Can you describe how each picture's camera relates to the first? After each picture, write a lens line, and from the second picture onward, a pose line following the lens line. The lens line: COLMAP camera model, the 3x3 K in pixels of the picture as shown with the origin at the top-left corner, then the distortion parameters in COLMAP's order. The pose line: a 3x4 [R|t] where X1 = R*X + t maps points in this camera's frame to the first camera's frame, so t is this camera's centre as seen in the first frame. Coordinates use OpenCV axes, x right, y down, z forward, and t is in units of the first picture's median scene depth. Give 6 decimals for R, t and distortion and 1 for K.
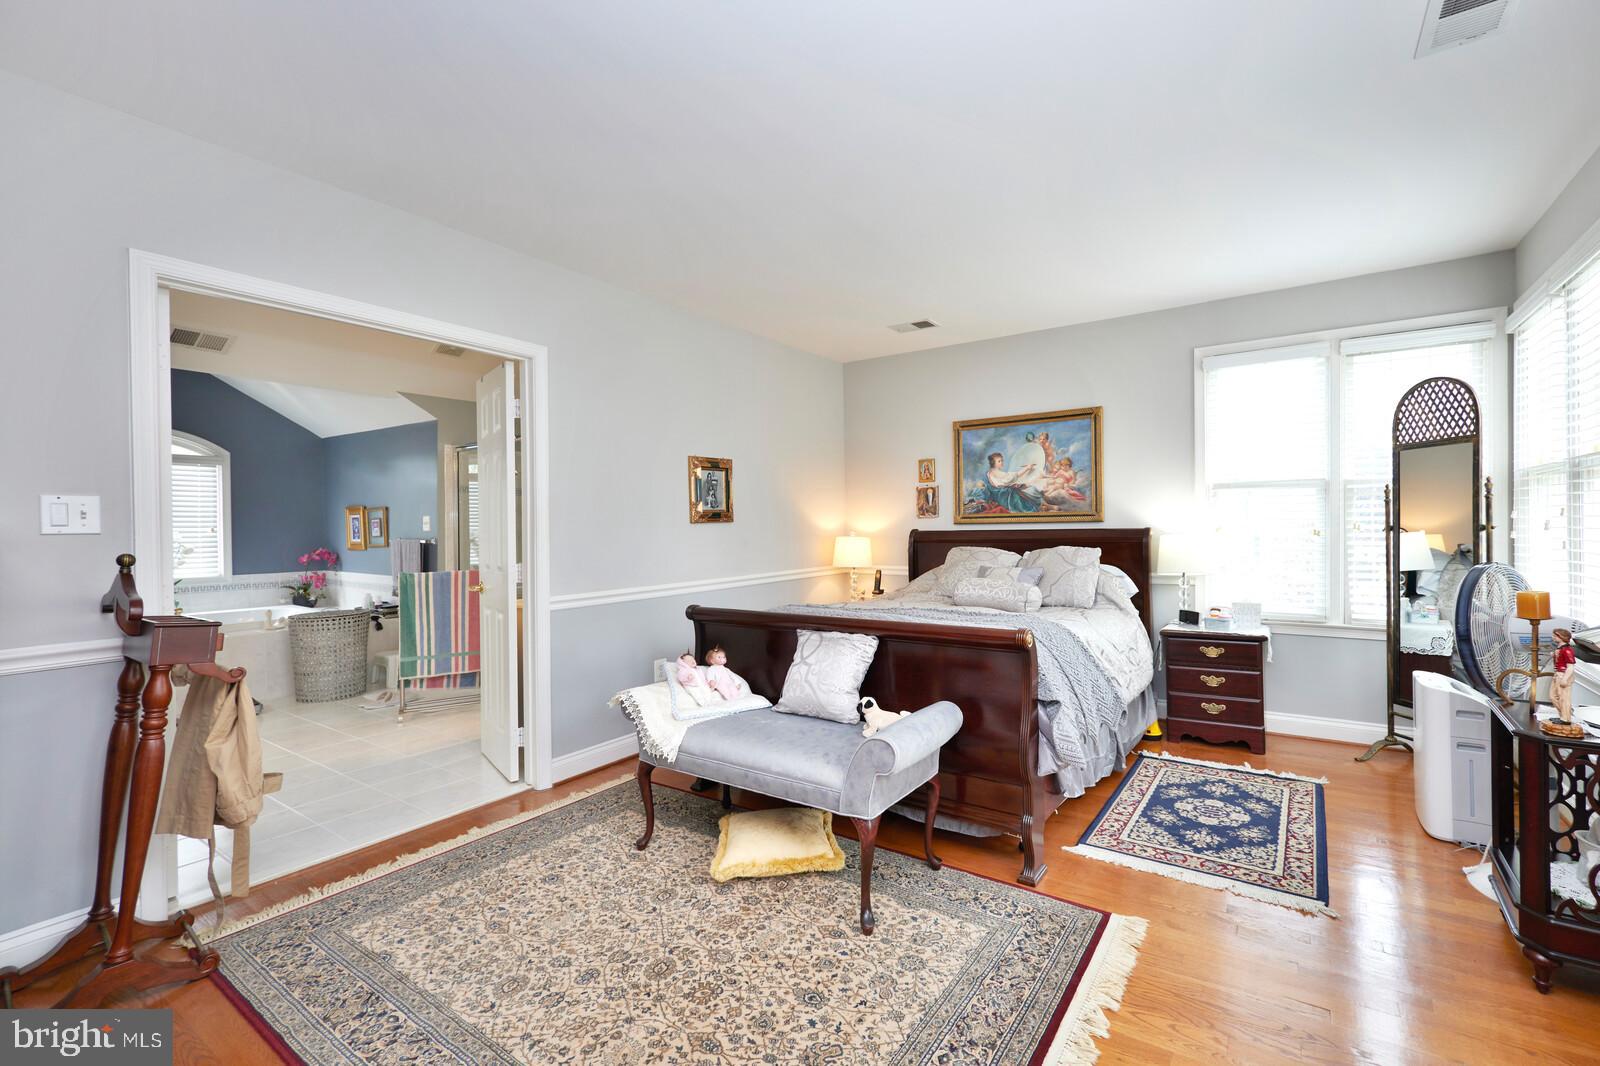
lens RADIAL K [[718.0, 0, 807.5], [0, 718.0, 531.2], [0, 0, 1]] dist [-0.001306, -0.000396]
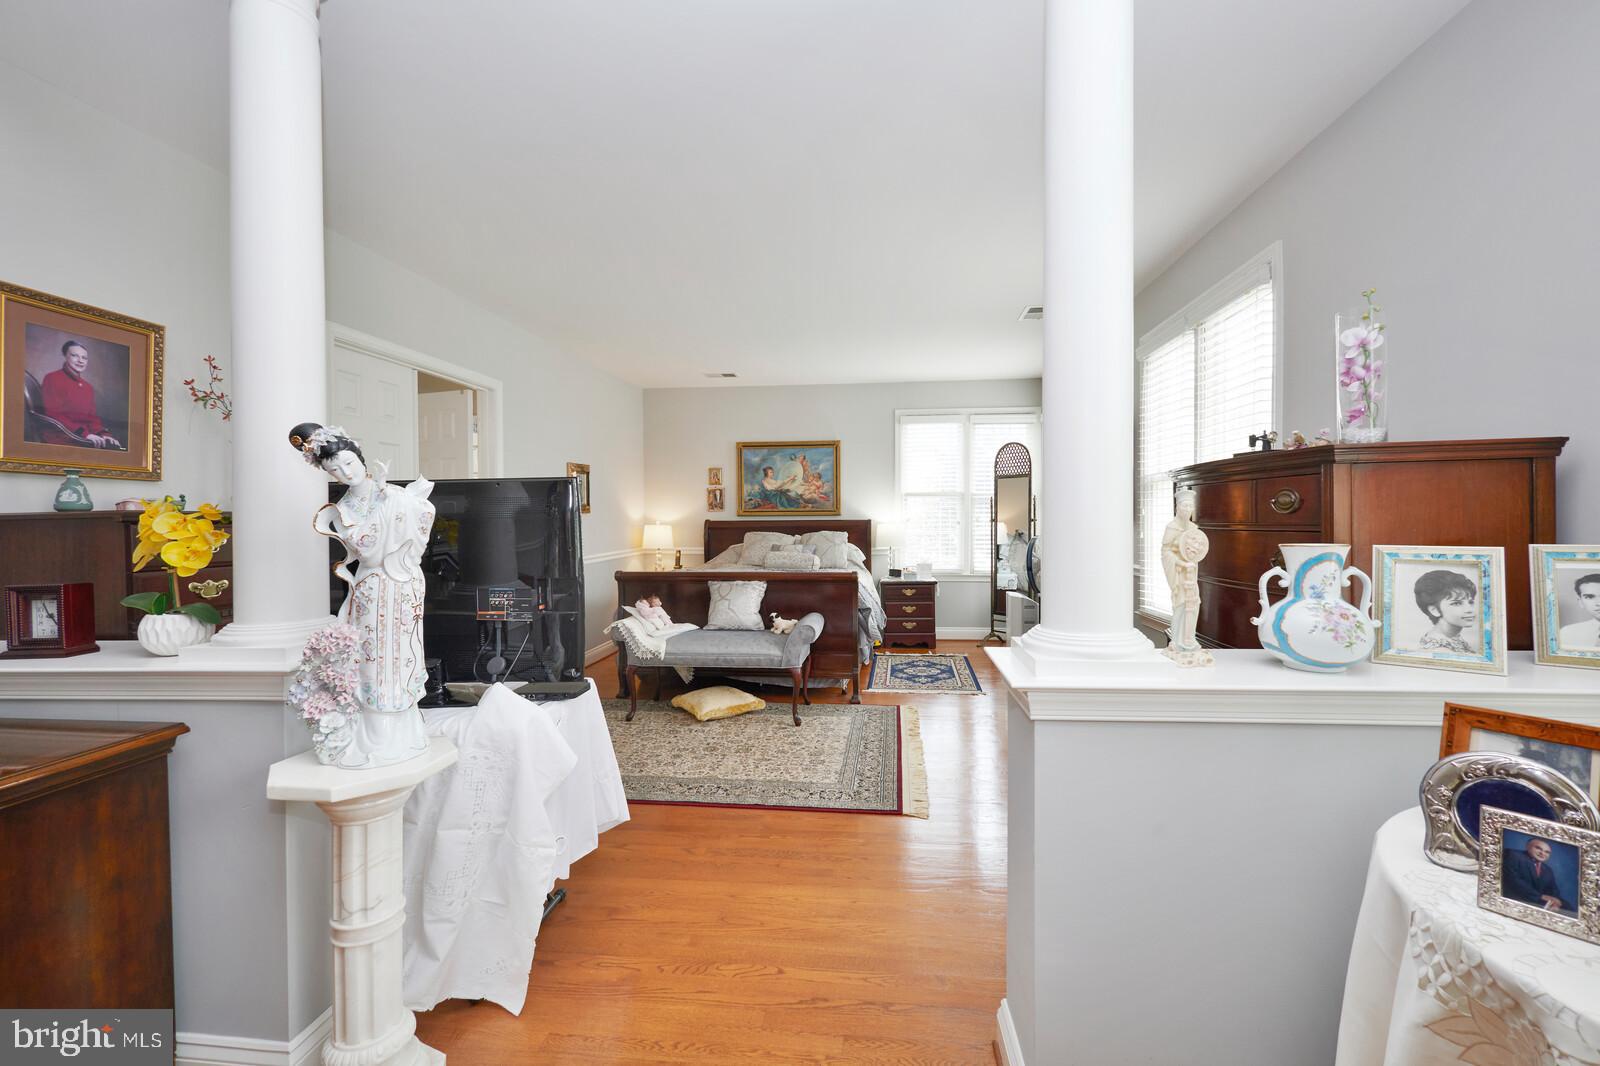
lens RADIAL K [[718.0, 0, 784.1], [0, 718.0, 528.3], [0, 0, 1]] dist [-0.001306, -0.000396]
pose [[0.902549, 0.001280, 0.430585, -0.435167], [-0.004297, 0.999973, 0.006034, 0.006848], [-0.430566, -0.007296, 0.902530, -0.407080]]
